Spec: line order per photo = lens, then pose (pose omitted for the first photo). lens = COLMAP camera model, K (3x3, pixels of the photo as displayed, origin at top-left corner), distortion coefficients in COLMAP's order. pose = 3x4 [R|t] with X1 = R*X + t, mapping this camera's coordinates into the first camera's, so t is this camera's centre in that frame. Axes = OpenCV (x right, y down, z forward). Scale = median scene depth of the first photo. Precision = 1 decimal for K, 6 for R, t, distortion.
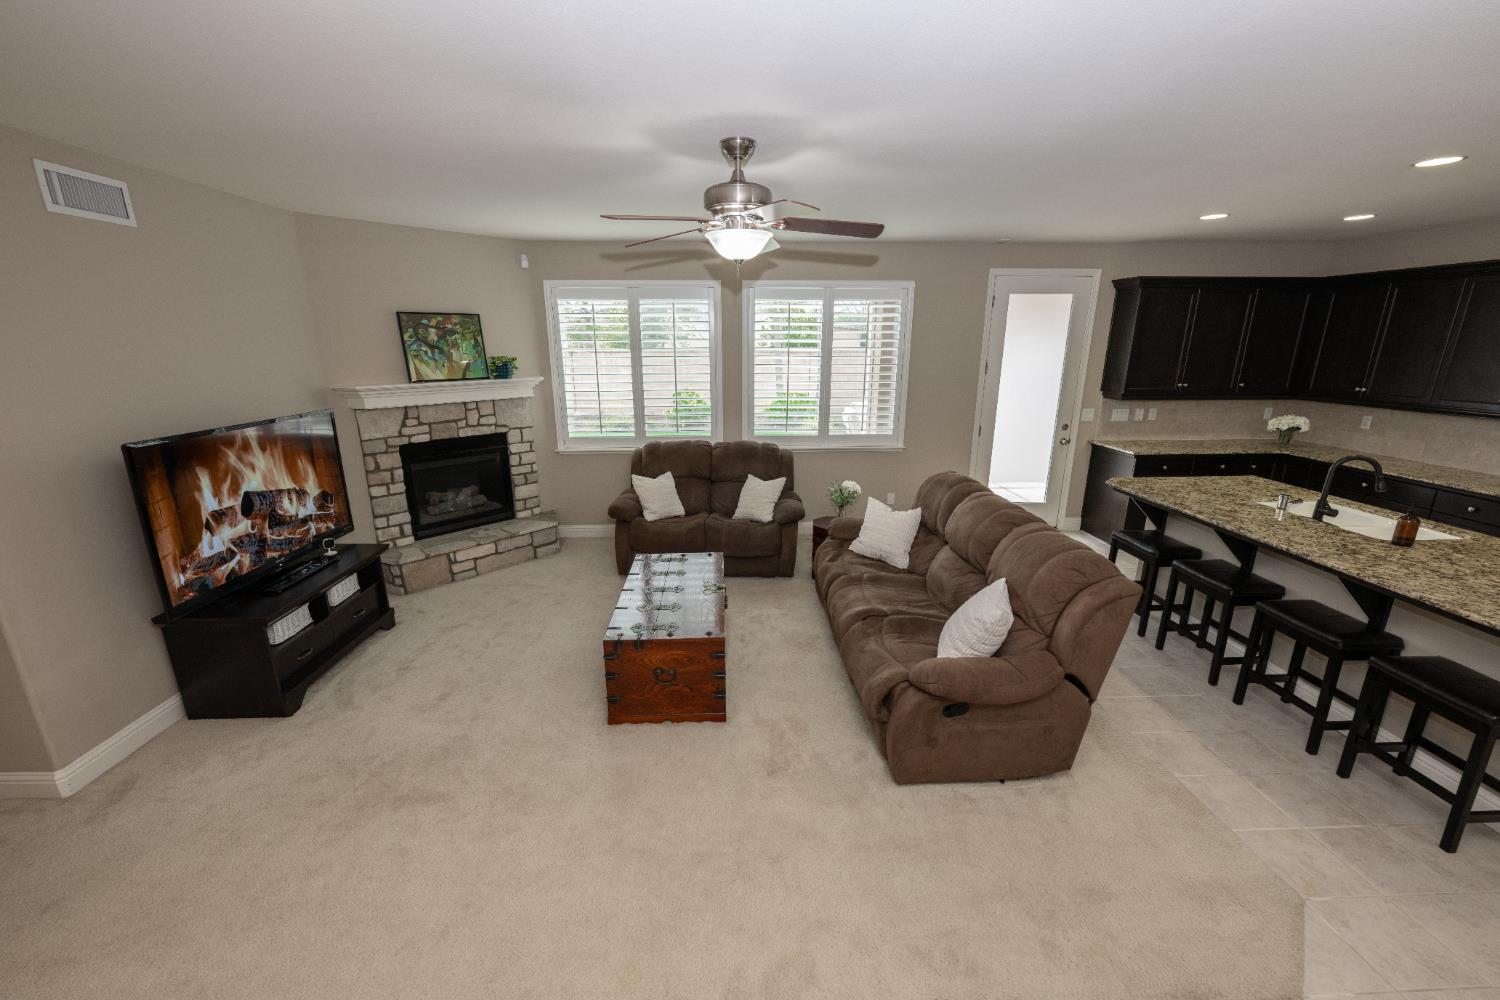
lens RADIAL K [[591.0, 0, 745.9], [0, 591.0, 504.0], [0, 0, 1]] dist [-0.001032, -0.000009]
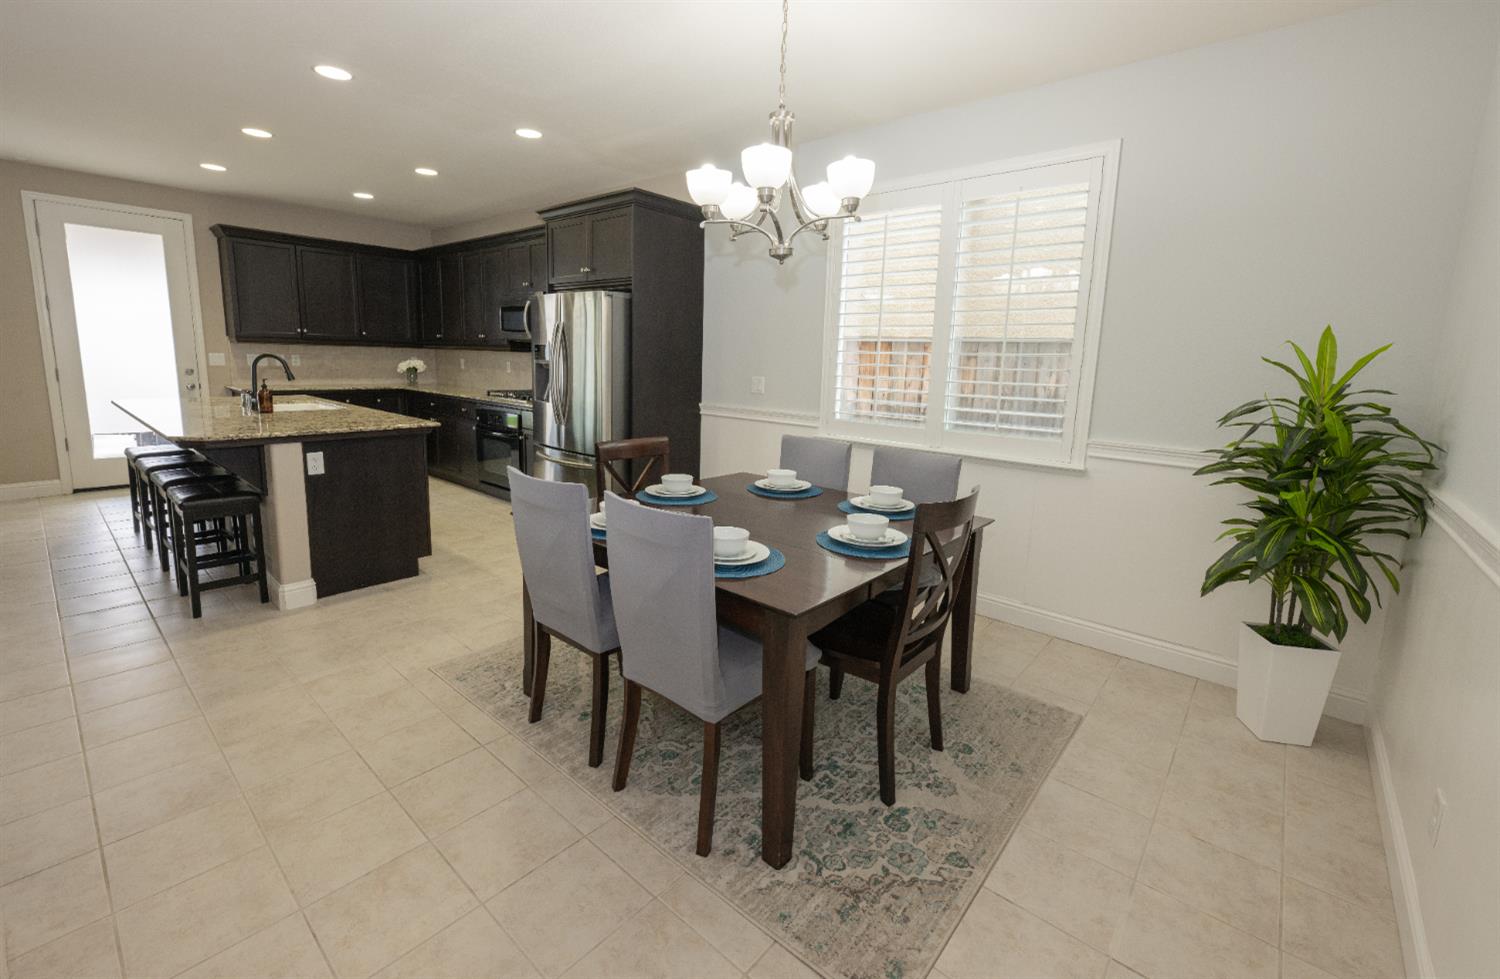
lens RADIAL K [[610.1, 0, 752.6], [0, 610.1, 451.7], [0, 0, 1]] dist [0.000496, -0.003357]
pose [[0.675300, -0.090428, 0.731979, 0.510529], [0.165468, 0.985732, -0.030879, 0.221614], [-0.718742, 0.141972, 0.680627, -0.393751]]
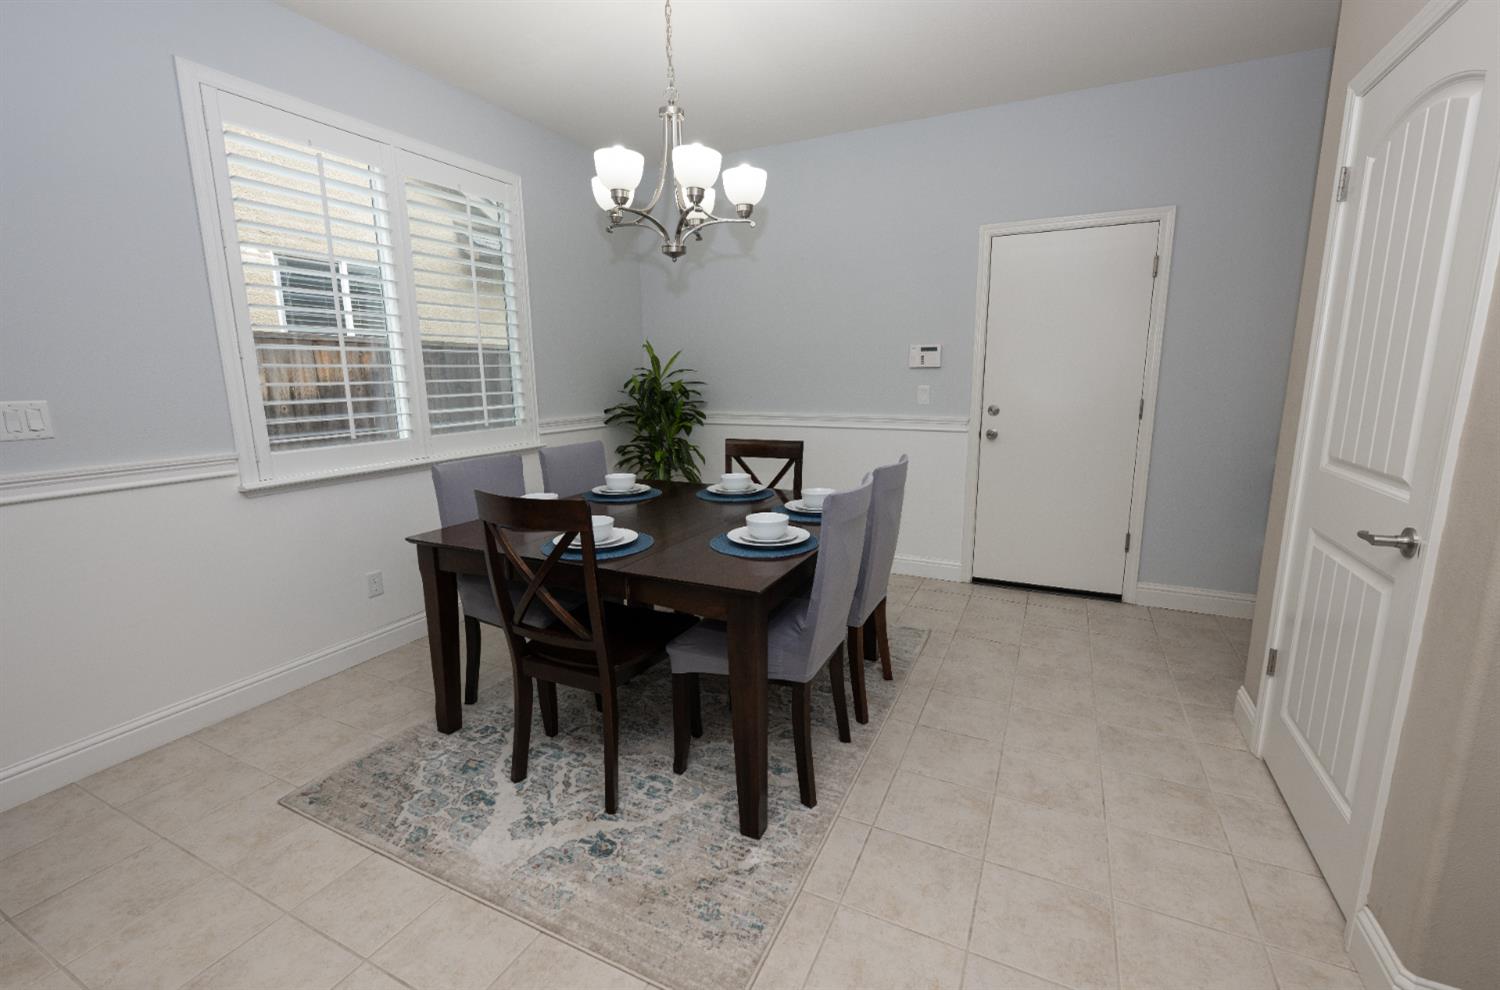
lens RADIAL K [[634.1, 0, 752.1], [0, 634.1, 491.7], [0, 0, 1]] dist [-0.000923, 0.000091]
pose [[-0.879957, -0.078076, 0.468594, 0.576624], [0.136932, 0.902849, 0.407570, 0.037949], [-0.454891, 0.422810, -0.783777, 0.325269]]
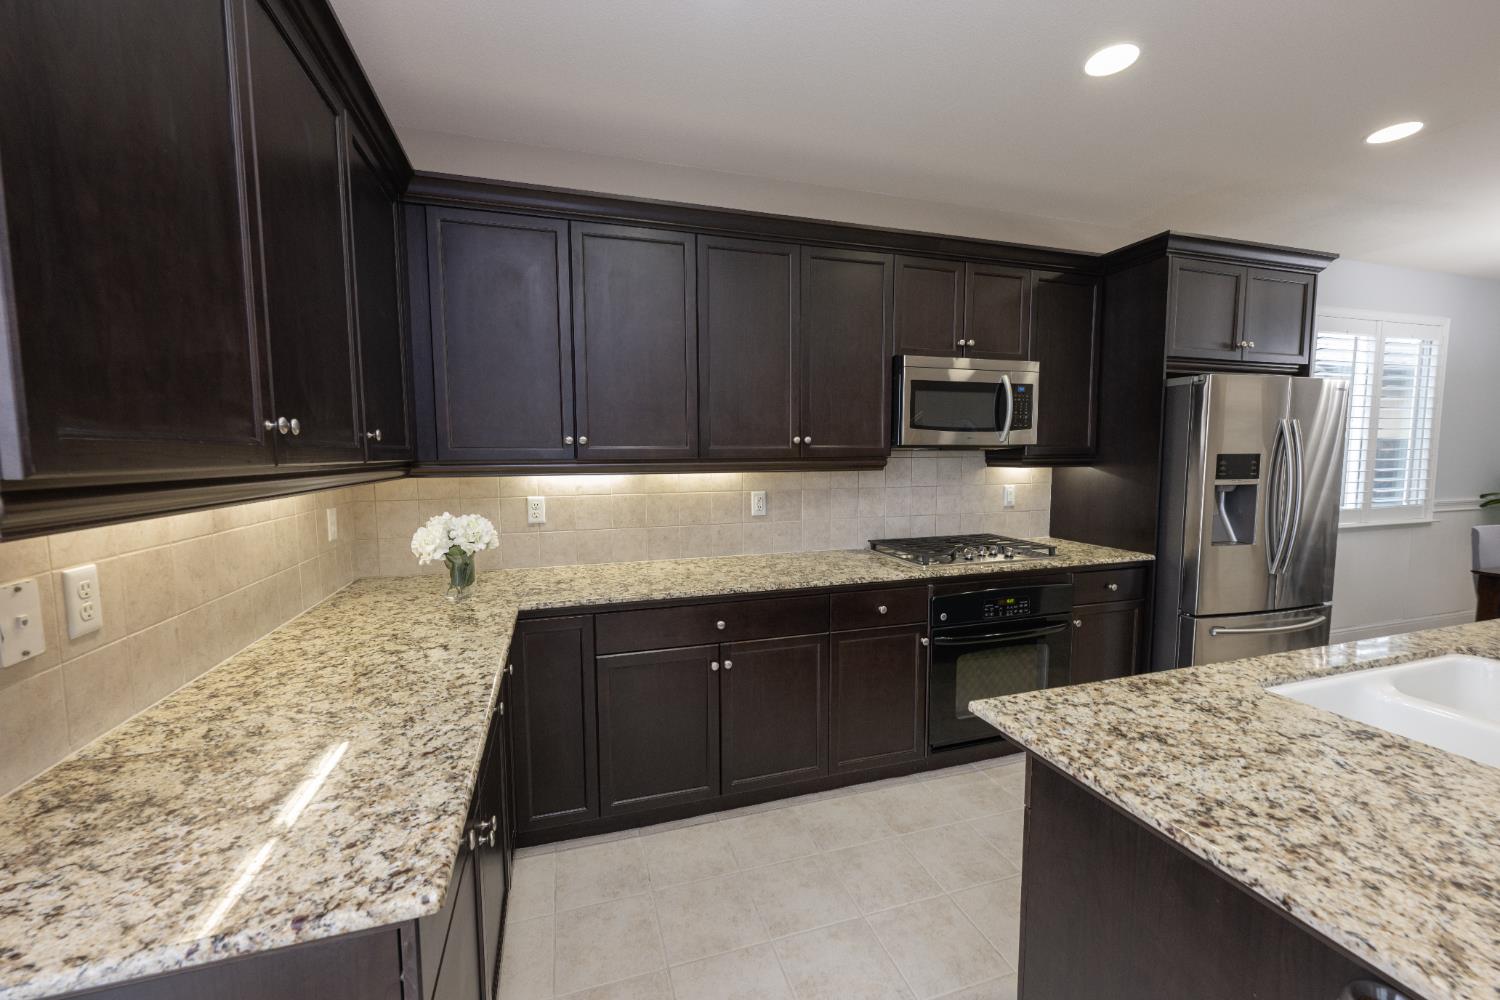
lens RADIAL K [[591.0, 0, 745.9], [0, 591.0, 504.0], [0, 0, 1]] dist [-0.001032, -0.000009]
pose [[-0.258947, -0.080297, 0.962548, 0.568203], [0.265581, 0.952209, 0.150881, -0.185394], [-0.928662, 0.294705, -0.225246, 1.022633]]
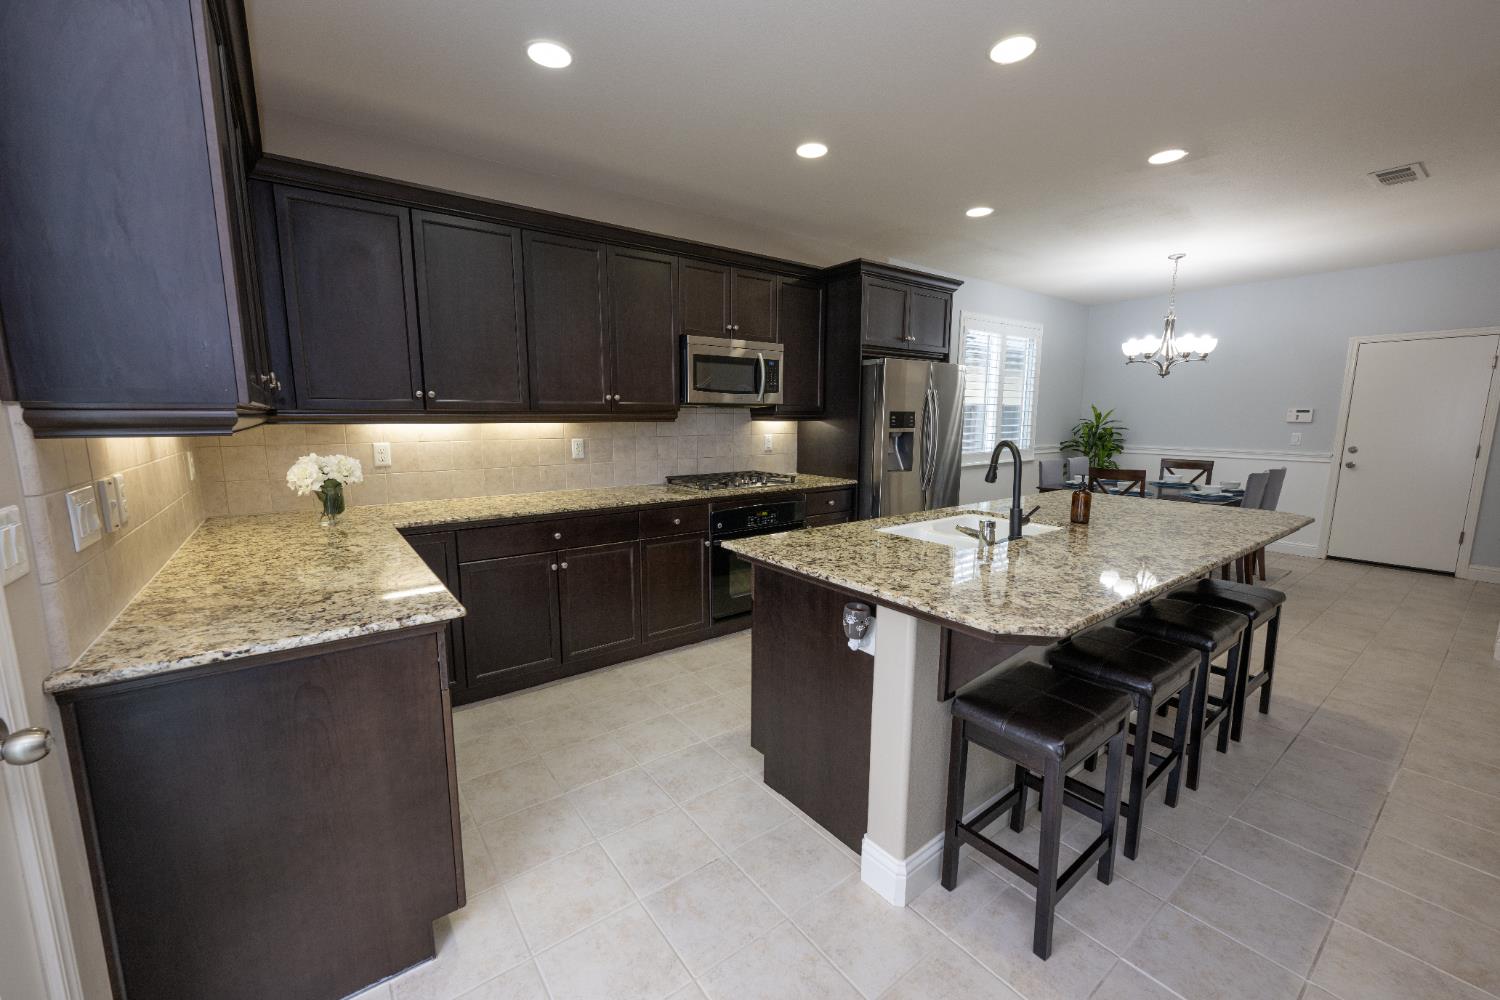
lens RADIAL K [[591.0, 0, 745.9], [0, 591.0, 504.0], [0, 0, 1]] dist [-0.001032, -0.000009]
pose [[-0.564492, -0.122902, 0.816237, 0.401113], [0.220654, 0.930400, 0.292692, -0.198801], [-0.795399, 0.345329, -0.498084, 1.103824]]
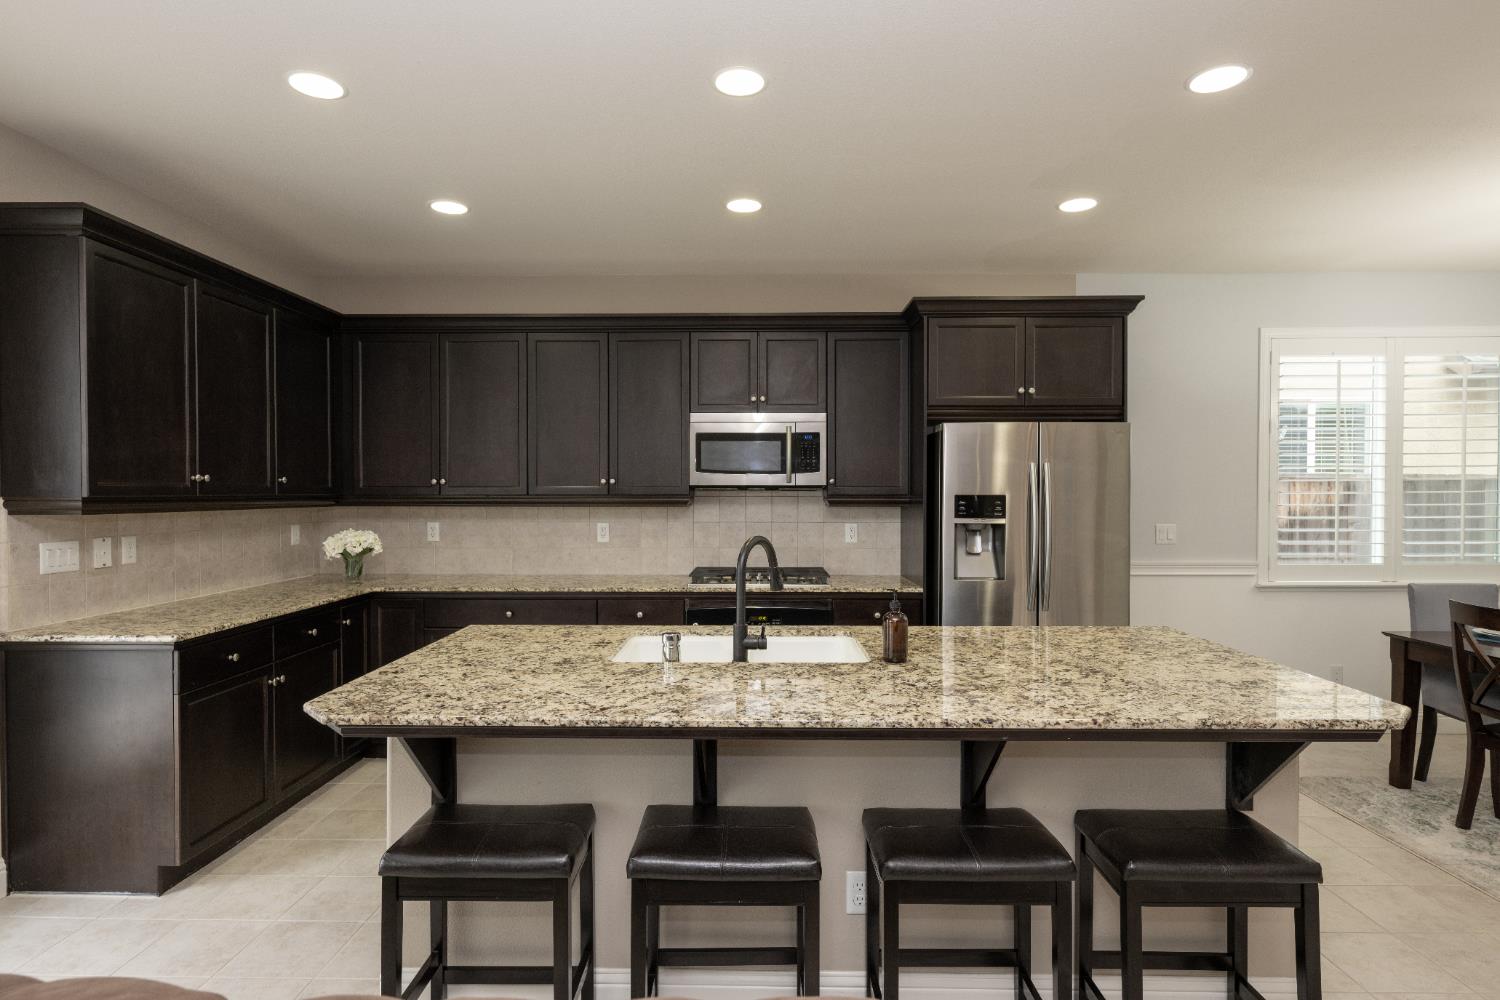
lens RADIAL K [[777.5, 0, 745.7], [0, 777.5, 504.3], [0, 0, 1]] dist [-0.000871, -0.000341]
pose [[0.061167, -0.014481, 0.998022, 0.183432], [0.268140, 0.963377, -0.002455, -0.075062], [-0.961436, 0.267760, 0.062810, 0.632025]]
